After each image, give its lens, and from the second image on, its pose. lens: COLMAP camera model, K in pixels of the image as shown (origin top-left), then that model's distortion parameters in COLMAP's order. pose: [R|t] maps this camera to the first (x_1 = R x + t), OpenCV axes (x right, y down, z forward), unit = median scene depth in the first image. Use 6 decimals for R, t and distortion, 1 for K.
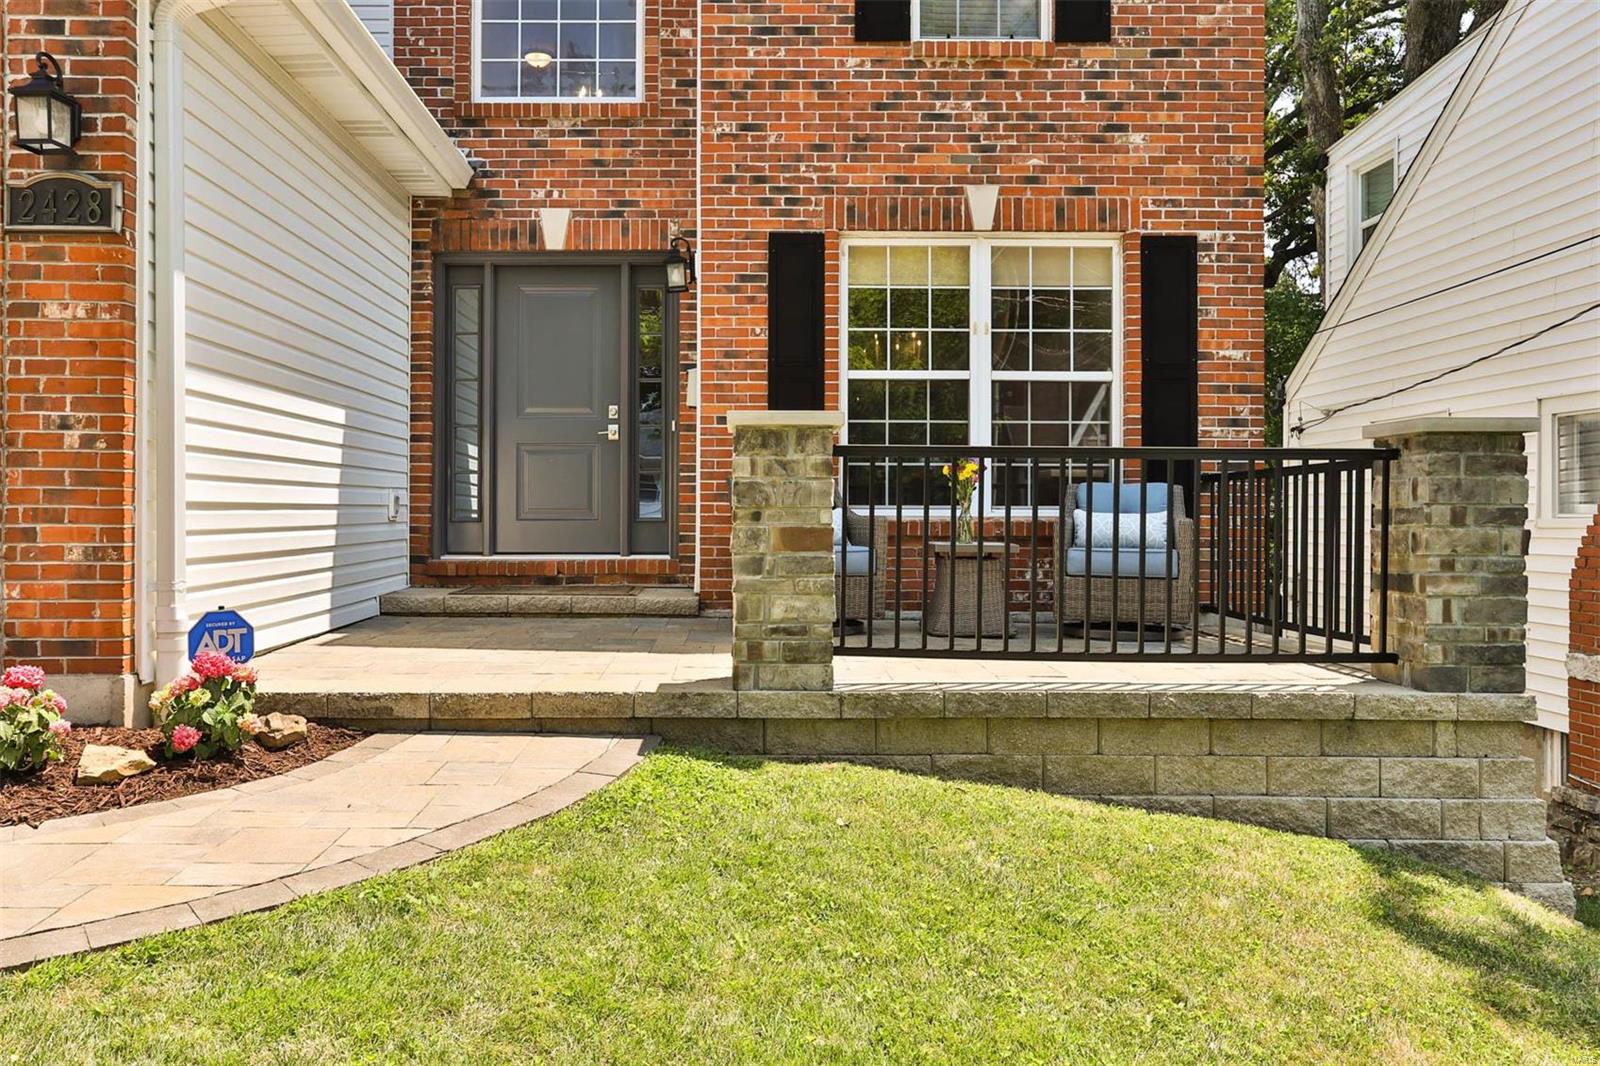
lens RADIAL K [[1301.4, 0, 800.0], [0, 1301.4, 533.0], [0, 0, 1]] dist [-0.060782, 0.063052]
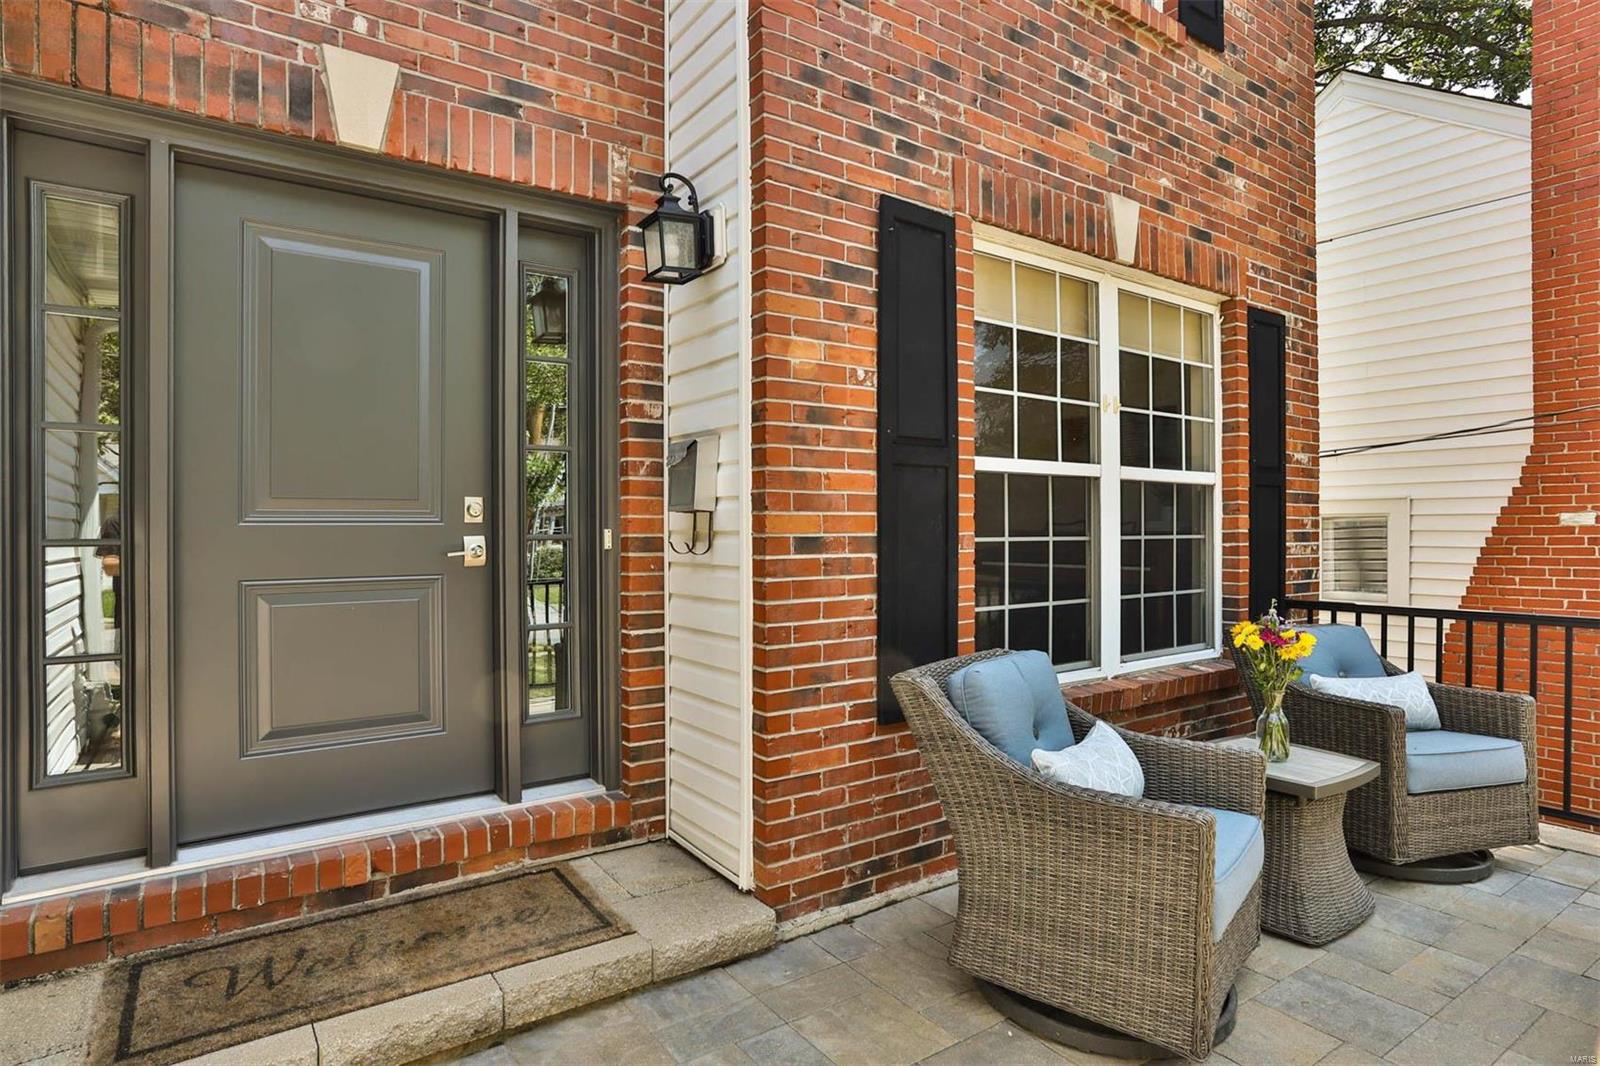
lens RADIAL K [[882.1, 0, 903.5], [0, 882.1, 535.7], [0, 0, 1]] dist [-0.051293, 0.023033]
pose [[0.804101, -0.005623, 0.594466, -0.229889], [0.012490, 0.999894, -0.007436, -0.086300], [-0.594361, 0.013404, 0.804086, 0.695899]]
